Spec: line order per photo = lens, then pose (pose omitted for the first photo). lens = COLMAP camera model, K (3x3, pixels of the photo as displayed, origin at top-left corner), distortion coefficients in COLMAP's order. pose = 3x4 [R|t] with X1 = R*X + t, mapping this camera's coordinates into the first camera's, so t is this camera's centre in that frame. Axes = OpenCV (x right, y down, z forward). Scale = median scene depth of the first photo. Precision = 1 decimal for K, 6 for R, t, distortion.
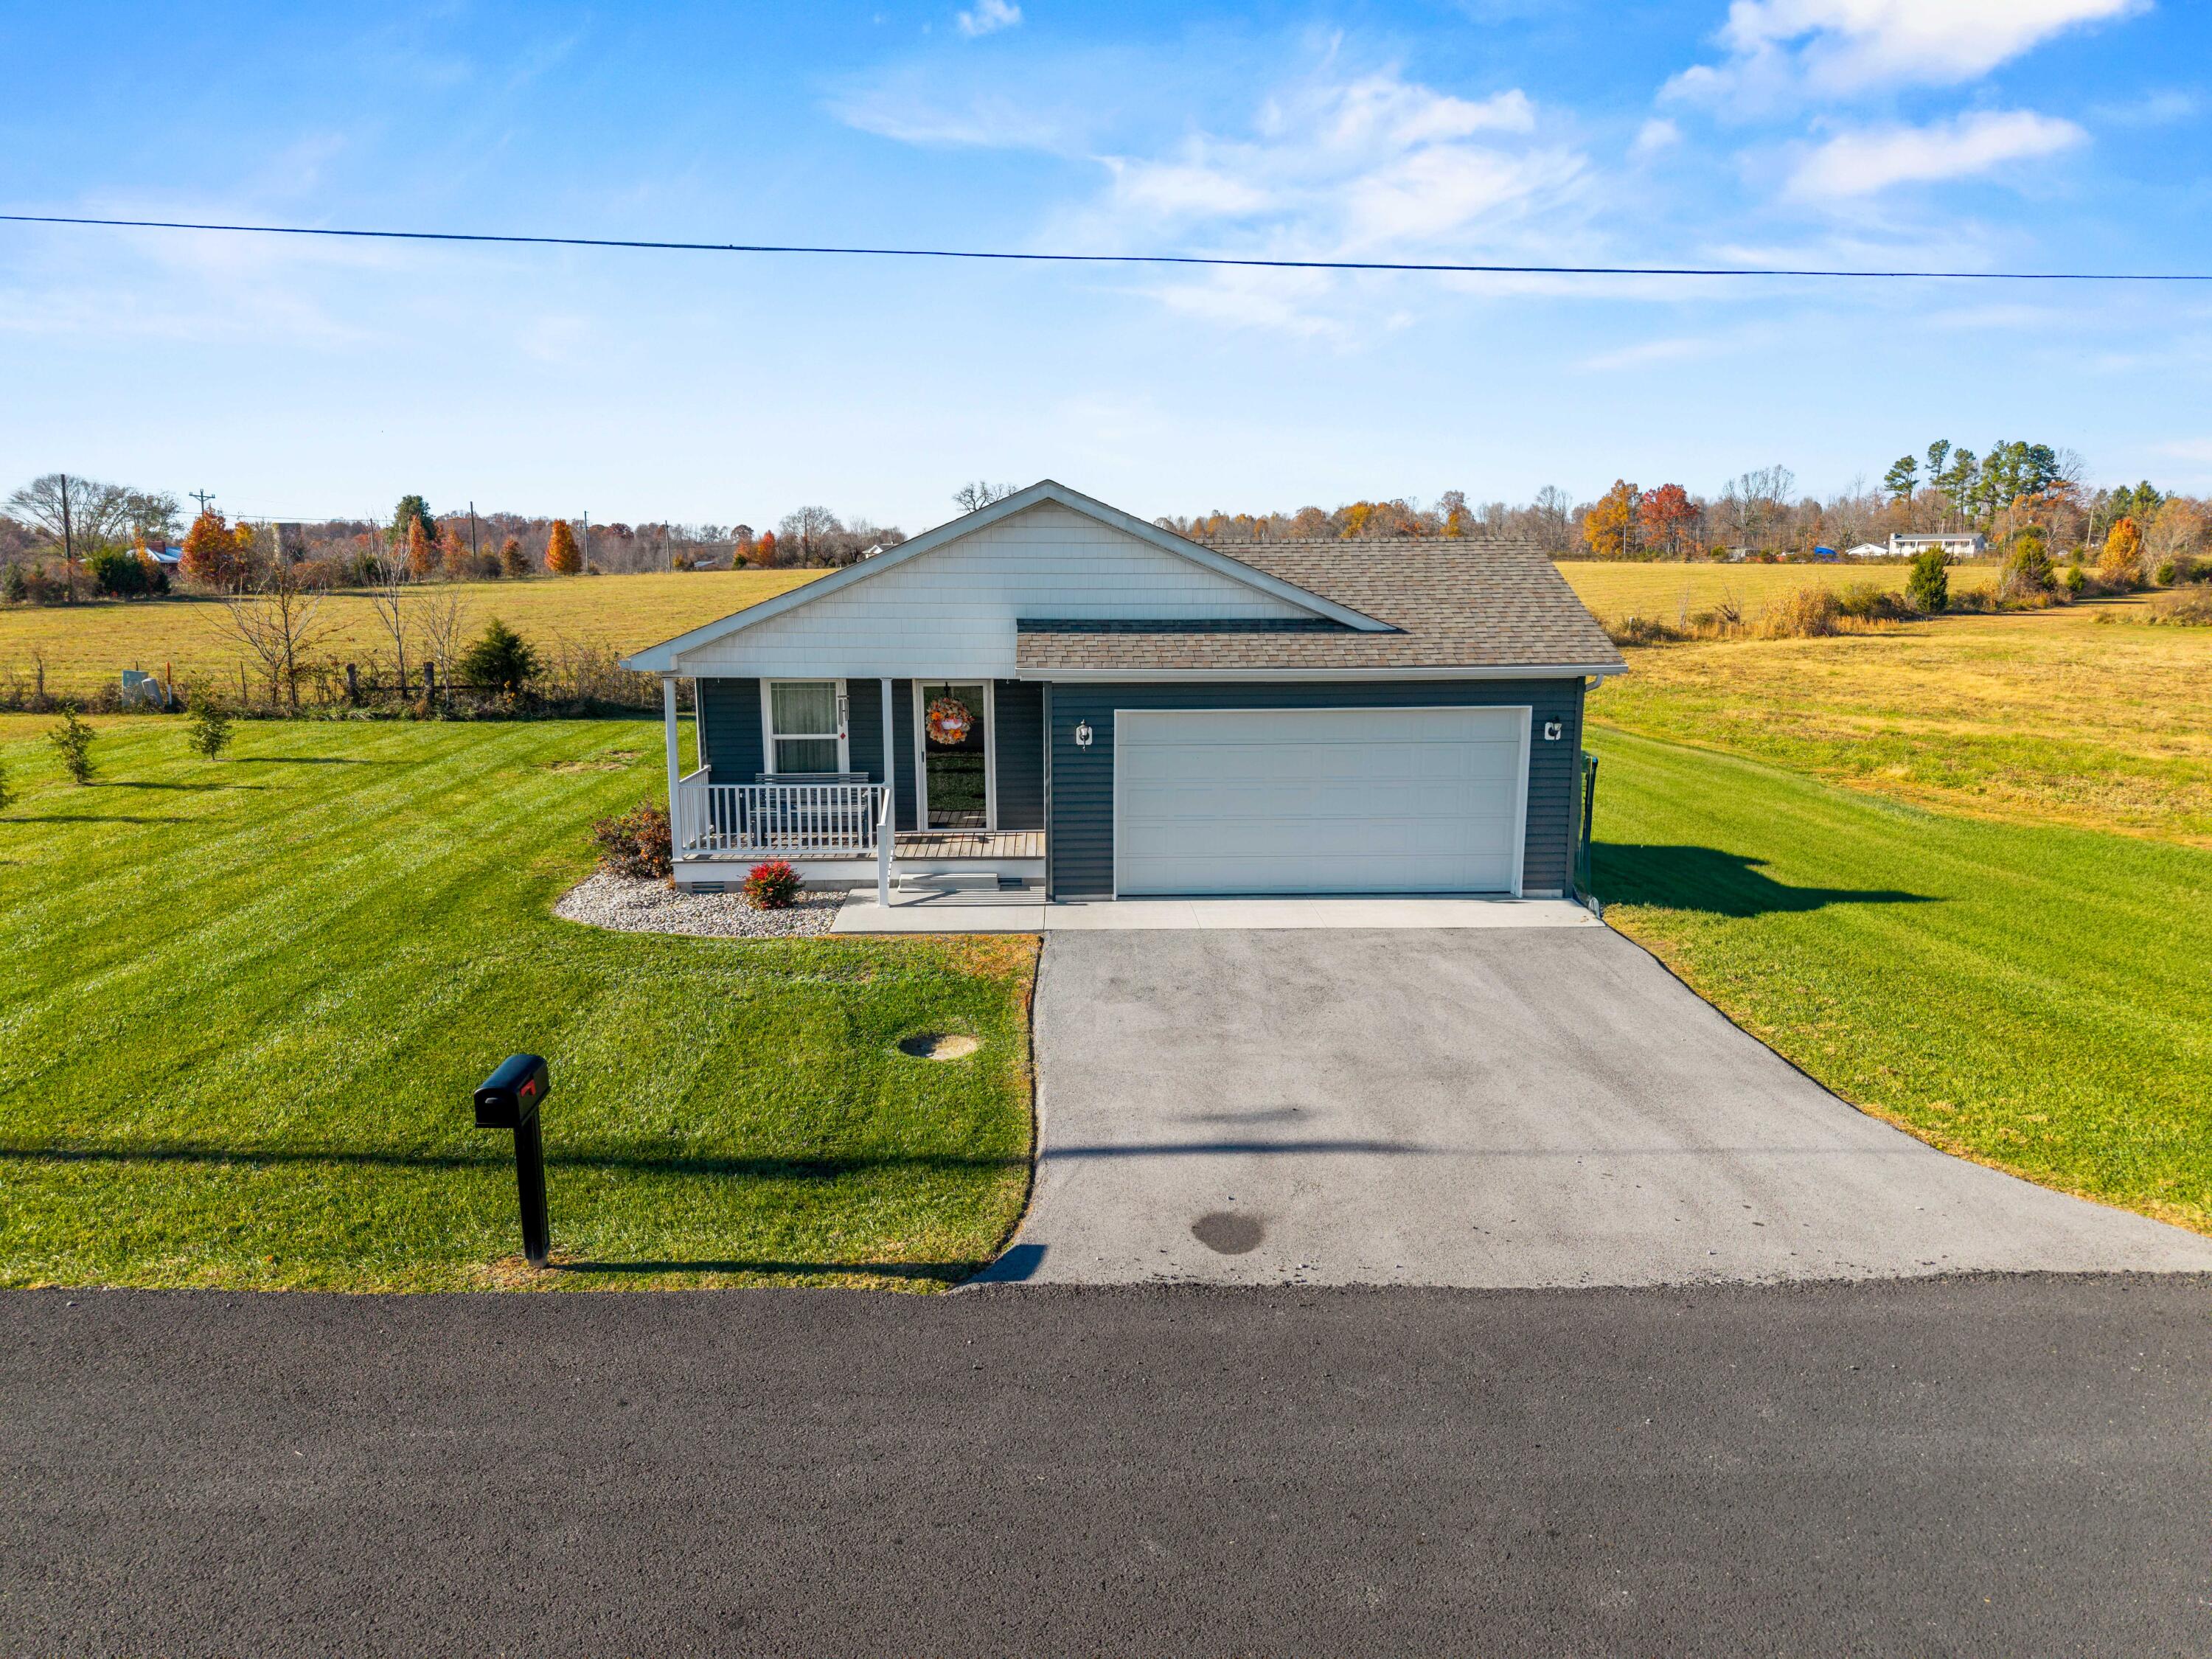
lens RADIAL K [[1473.2, 0, 1102.3], [0, 1473.2, 832.6], [0, 0, 1]] dist [0.056141, -0.080874]
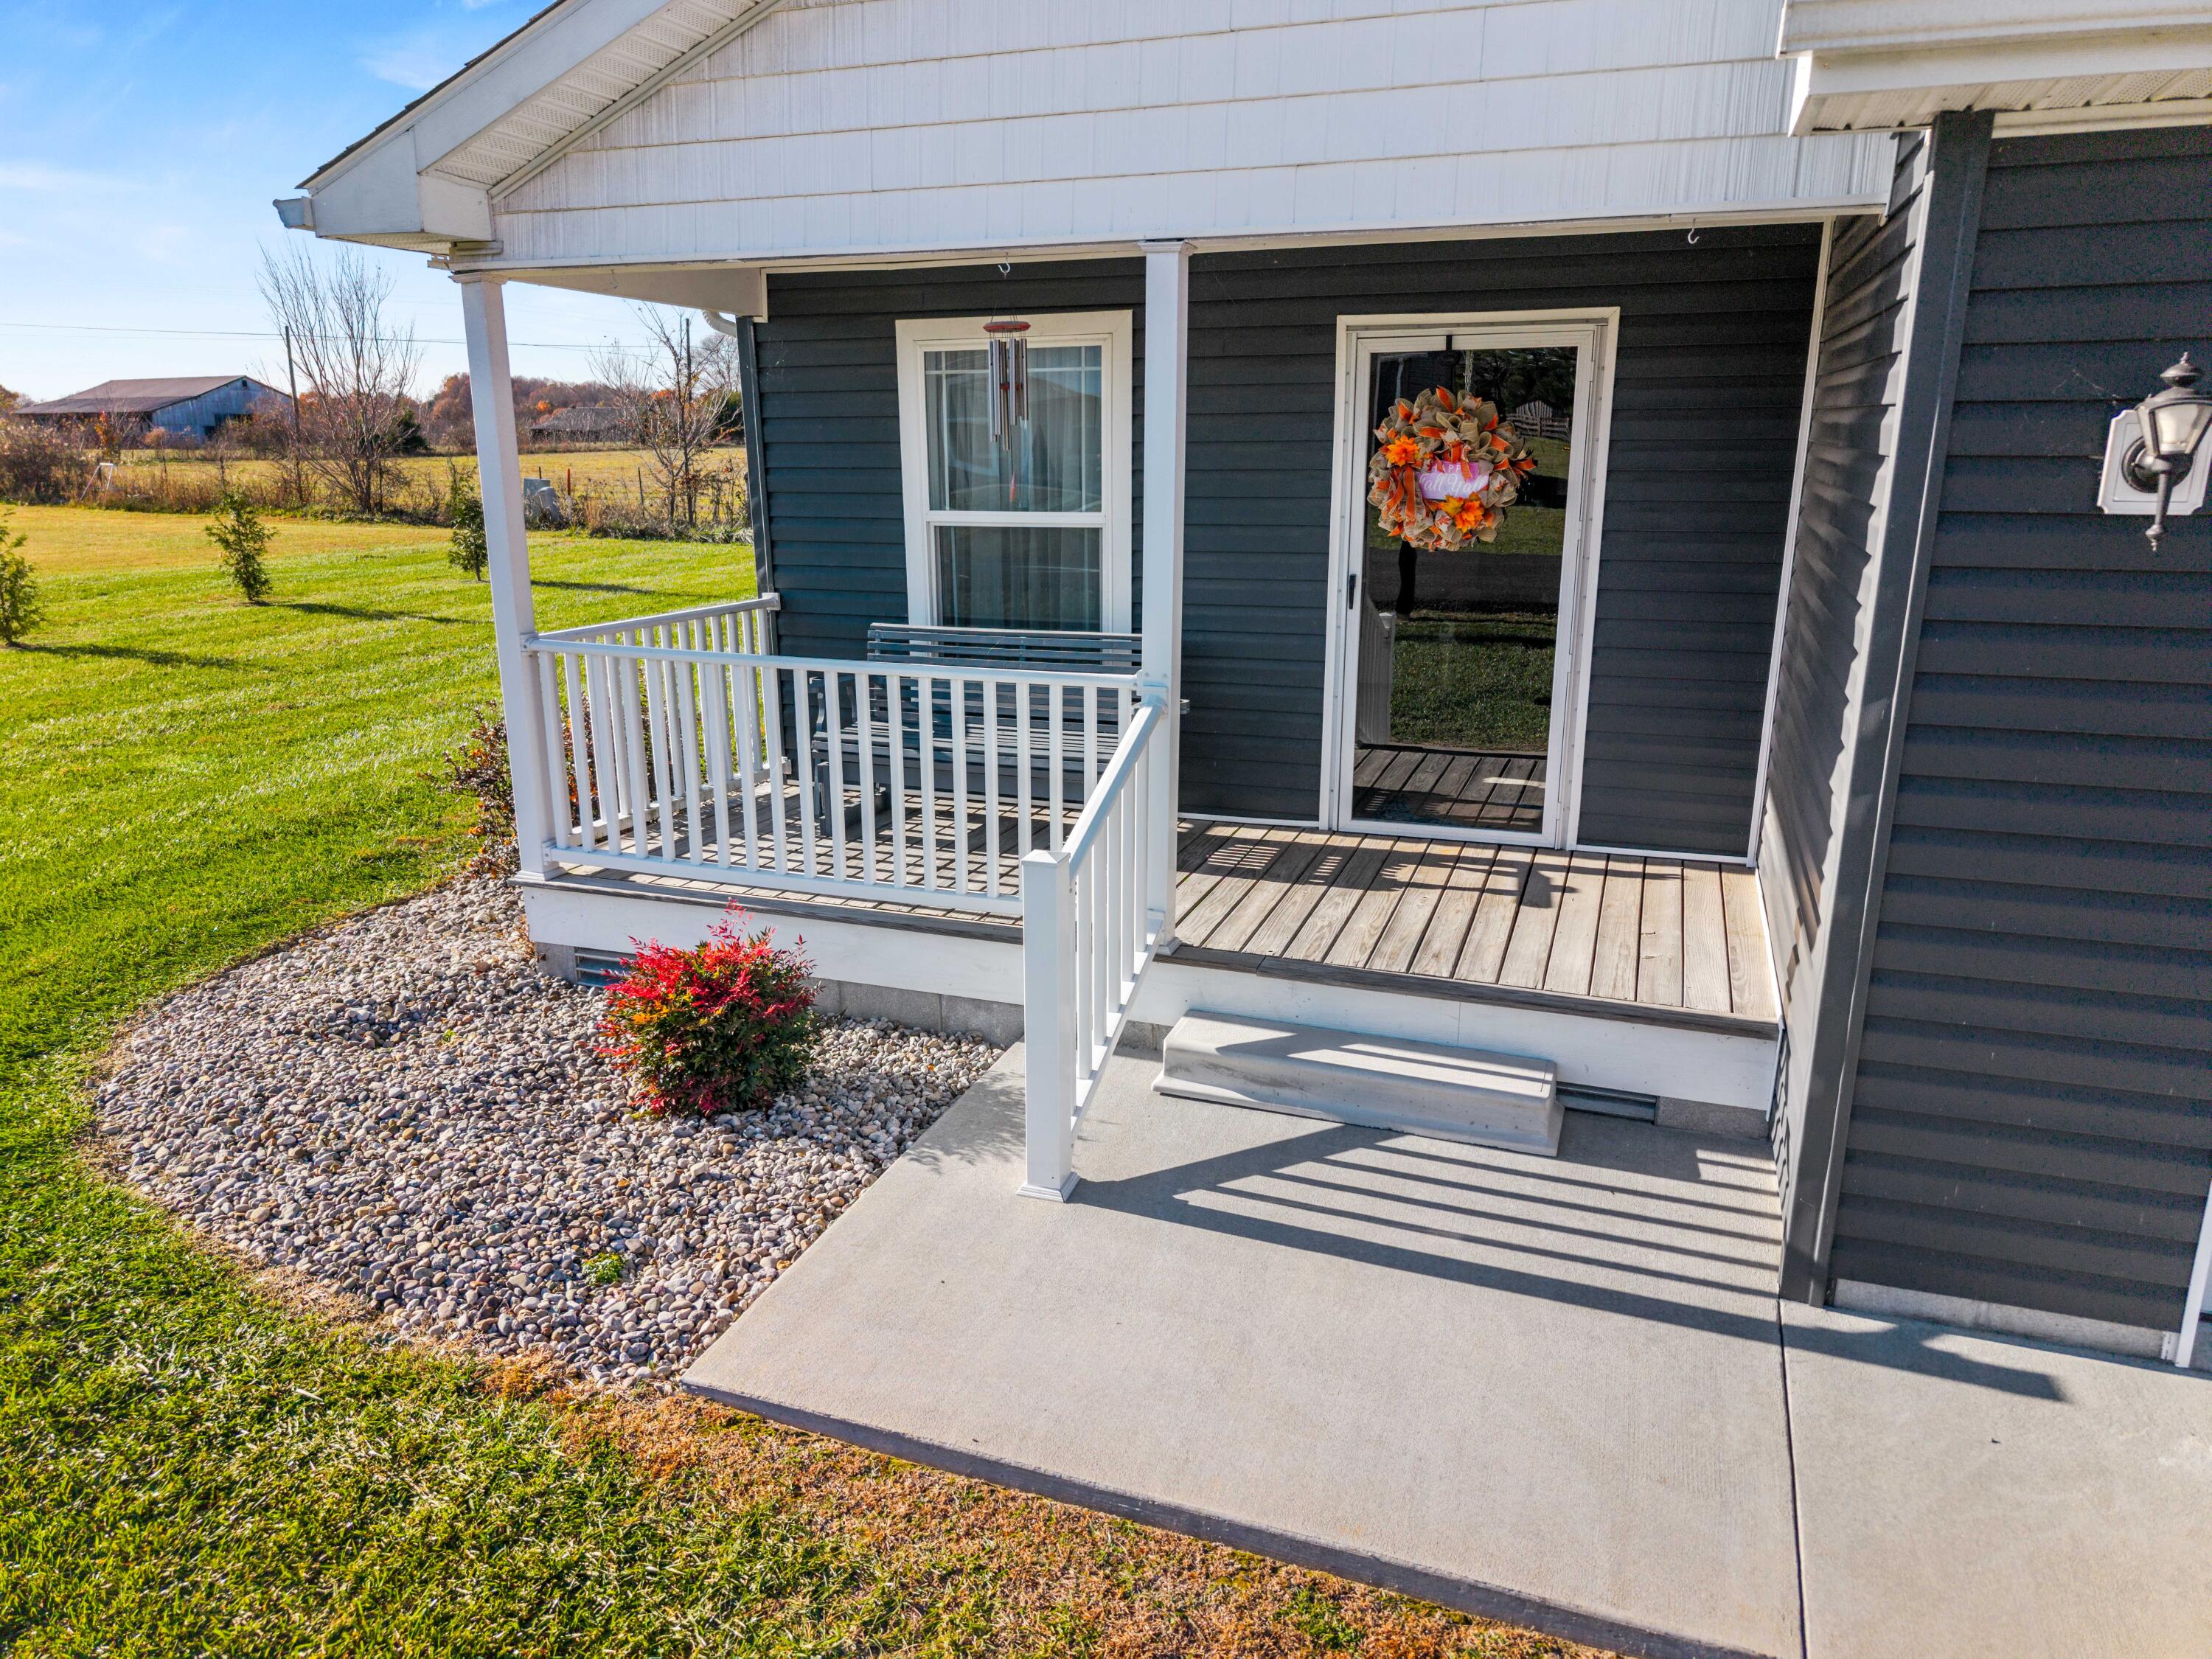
lens RADIAL K [[1483.2, 0, 1100.7], [0, 1483.2, 834.5], [0, 0, 1]] dist [0.012914, -0.010514]
pose [[0.922569, 0.097057, -0.373425, -0.054266], [-0.063766, 0.992889, 0.100524, -0.031473], [0.380527, -0.068928, 0.922198, 0.765515]]
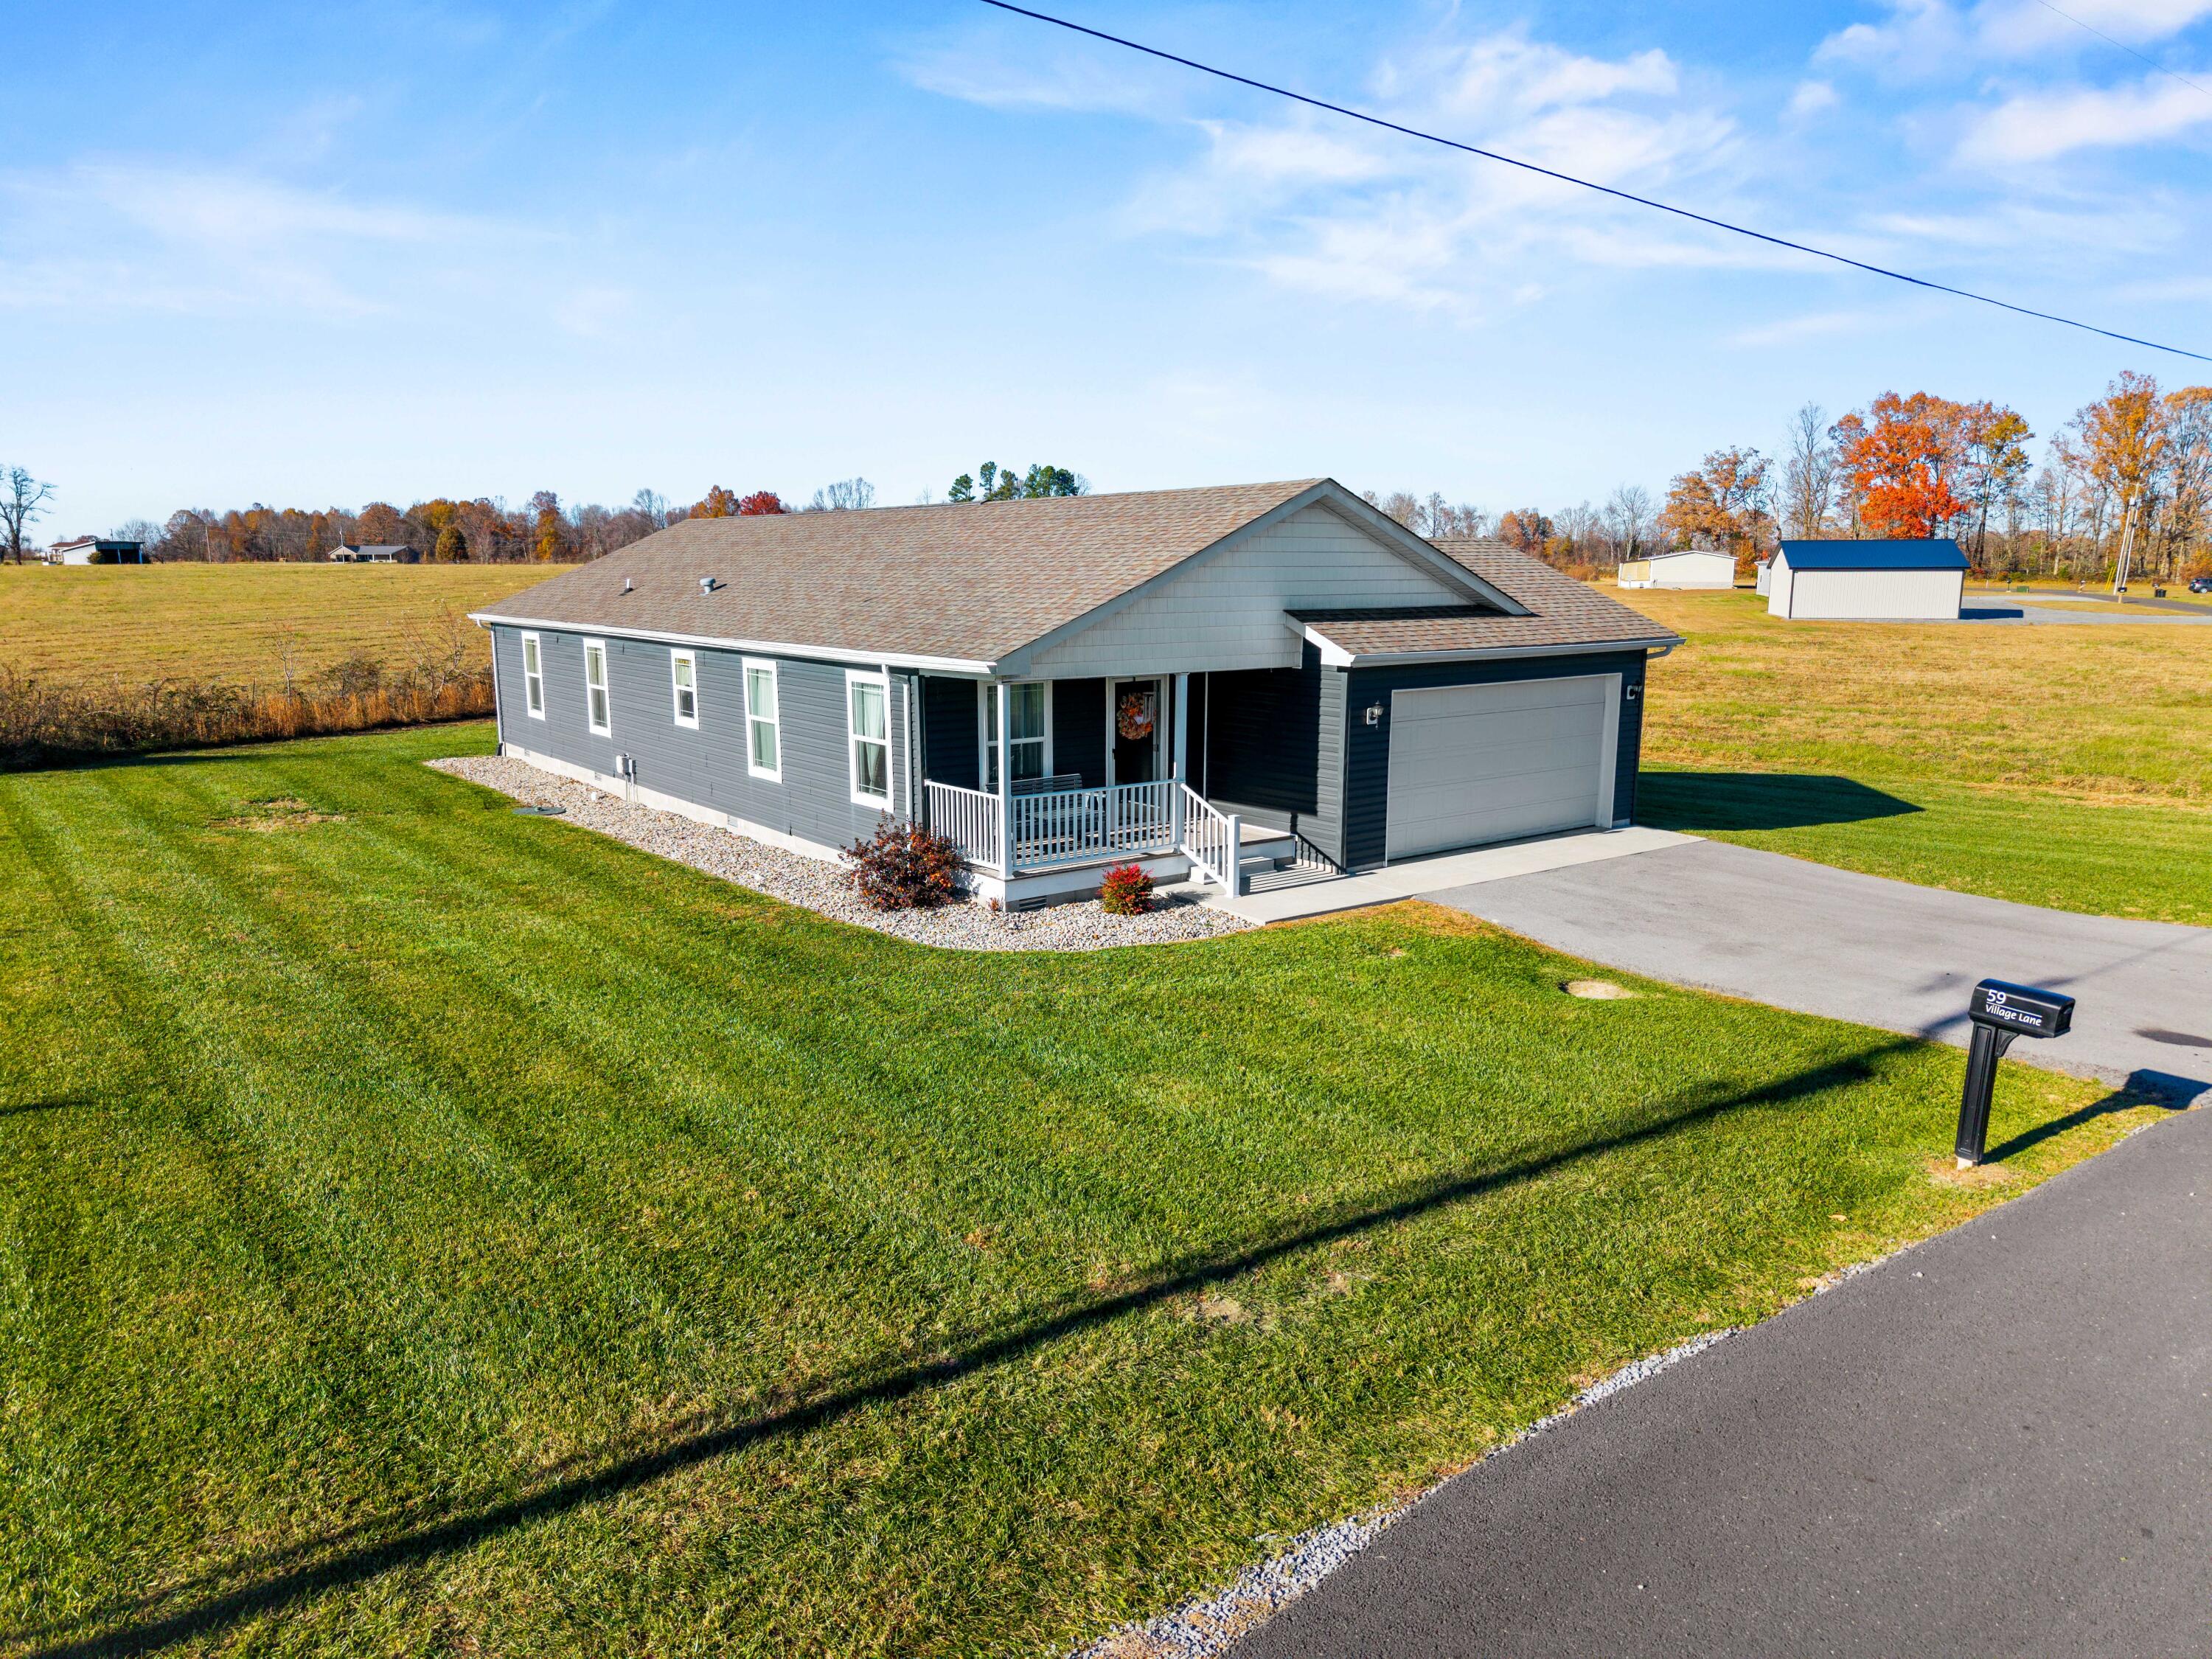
lens RADIAL K [[1473.2, 0, 1102.3], [0, 1473.2, 832.6], [0, 0, 1]] dist [0.056141, -0.080874]
pose [[0.823444, -0.099387, 0.558626, -0.763270], [0.100806, 0.994502, 0.028342, -0.030564], [-0.558372, 0.032974, 0.828935, 0.208485]]
